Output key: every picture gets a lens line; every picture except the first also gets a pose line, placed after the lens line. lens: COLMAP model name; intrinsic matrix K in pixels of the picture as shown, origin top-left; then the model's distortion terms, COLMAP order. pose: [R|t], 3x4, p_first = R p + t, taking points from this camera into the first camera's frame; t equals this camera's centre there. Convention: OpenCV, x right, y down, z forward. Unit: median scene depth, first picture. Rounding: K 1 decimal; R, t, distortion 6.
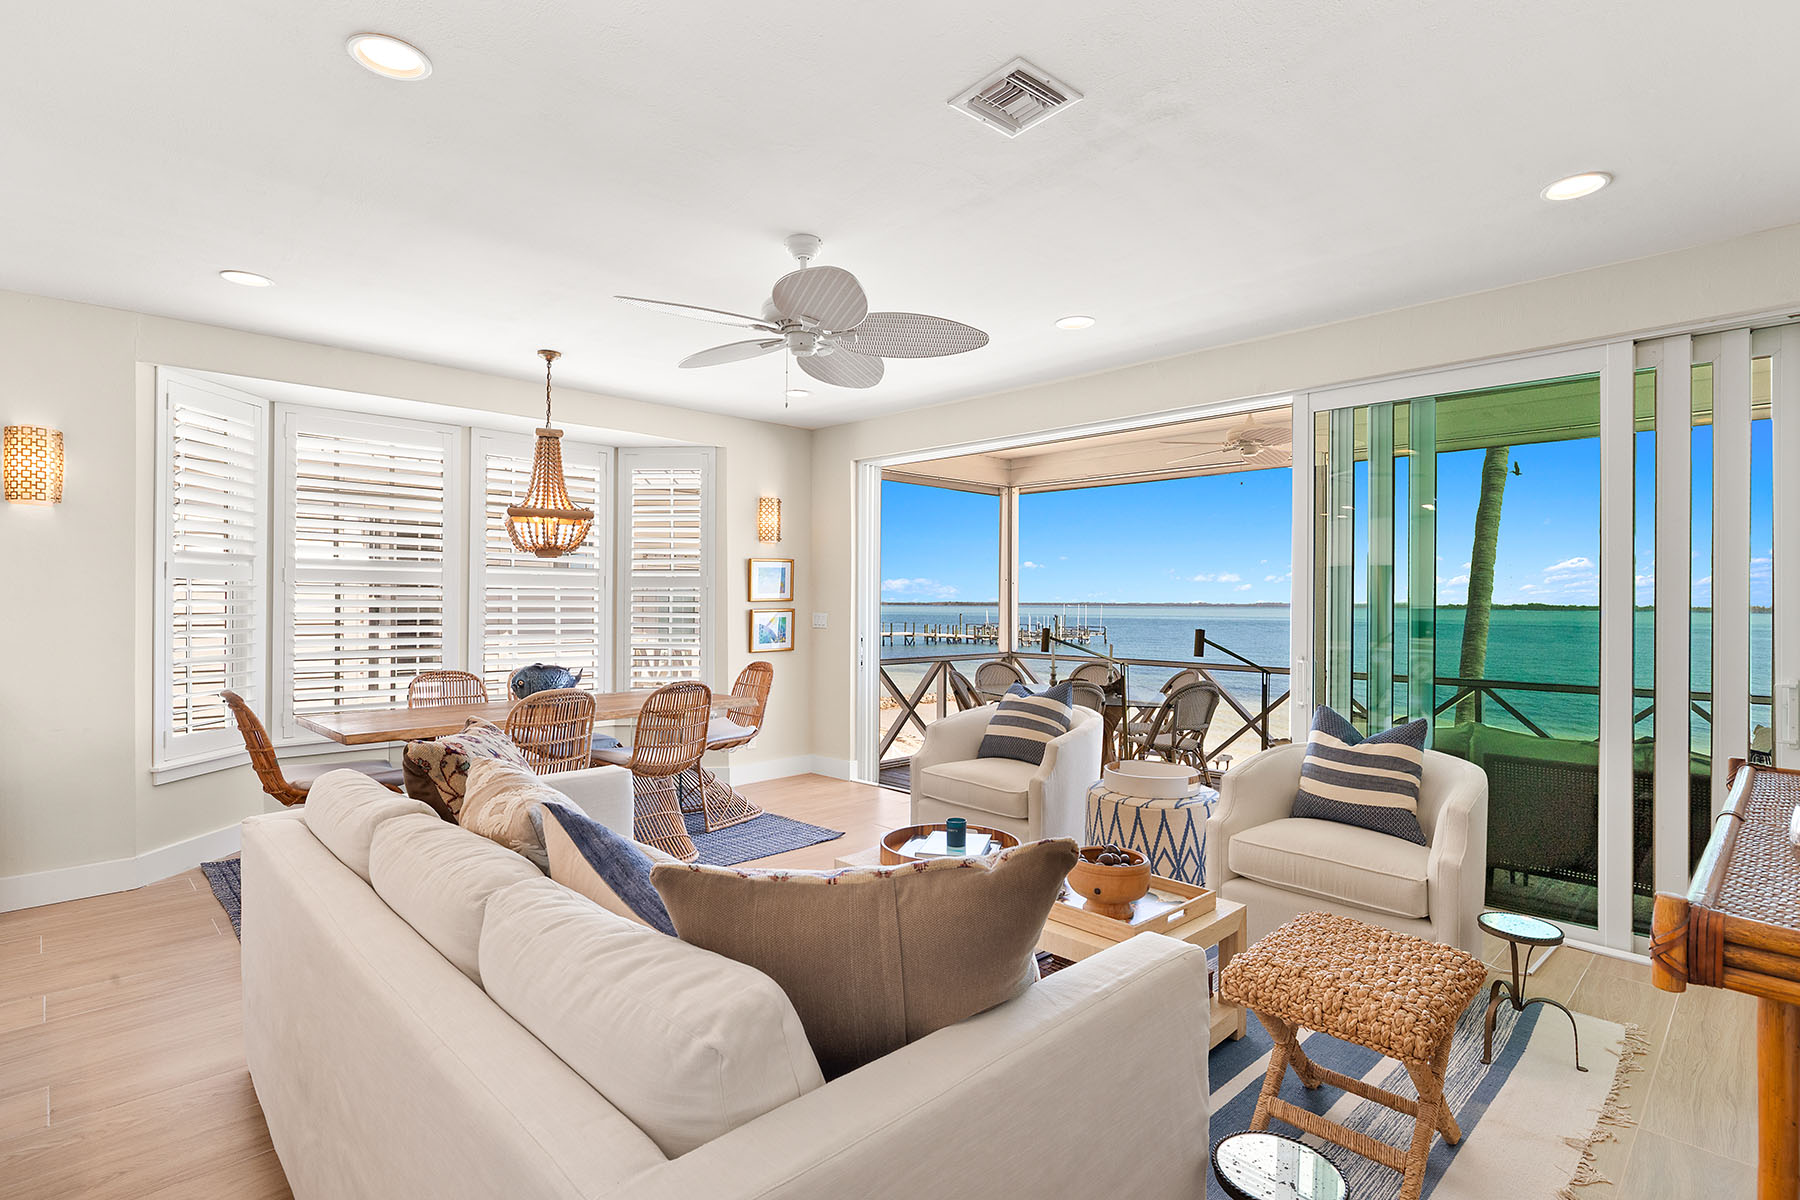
lens RADIAL K [[898.7, 0, 899.8], [0, 898.7, 593.3], [0, 0, 1]] dist [-0.000604, 0.001500]
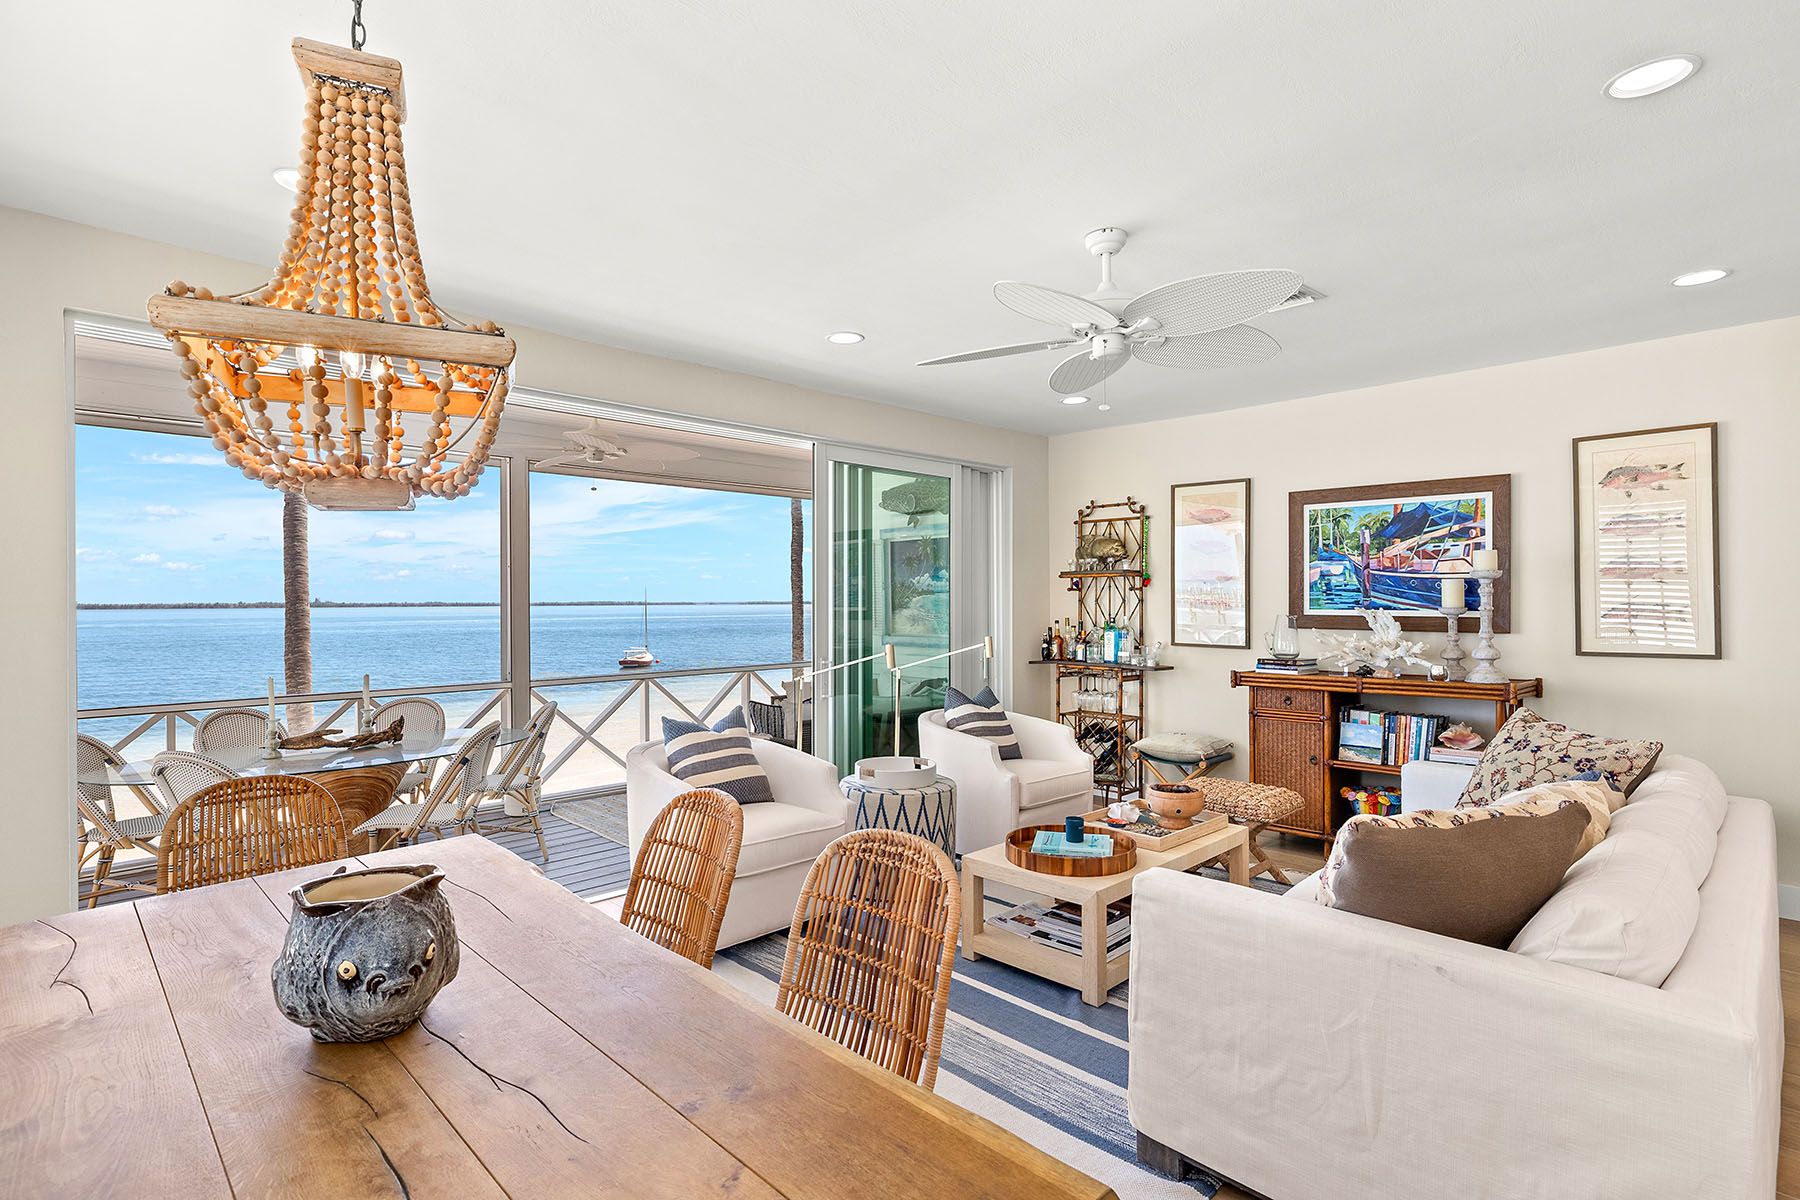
lens RADIAL K [[872.6, 0, 900.0], [0, 872.6, 600.0], [0, 0, 1]] dist [-0.002100, 0.000743]
pose [[-0.010303, -0.006002, 0.999929, -0.840726], [-0.002910, 0.999978, 0.005972, -0.016680], [-0.999943, -0.002848, -0.010320, 1.031291]]
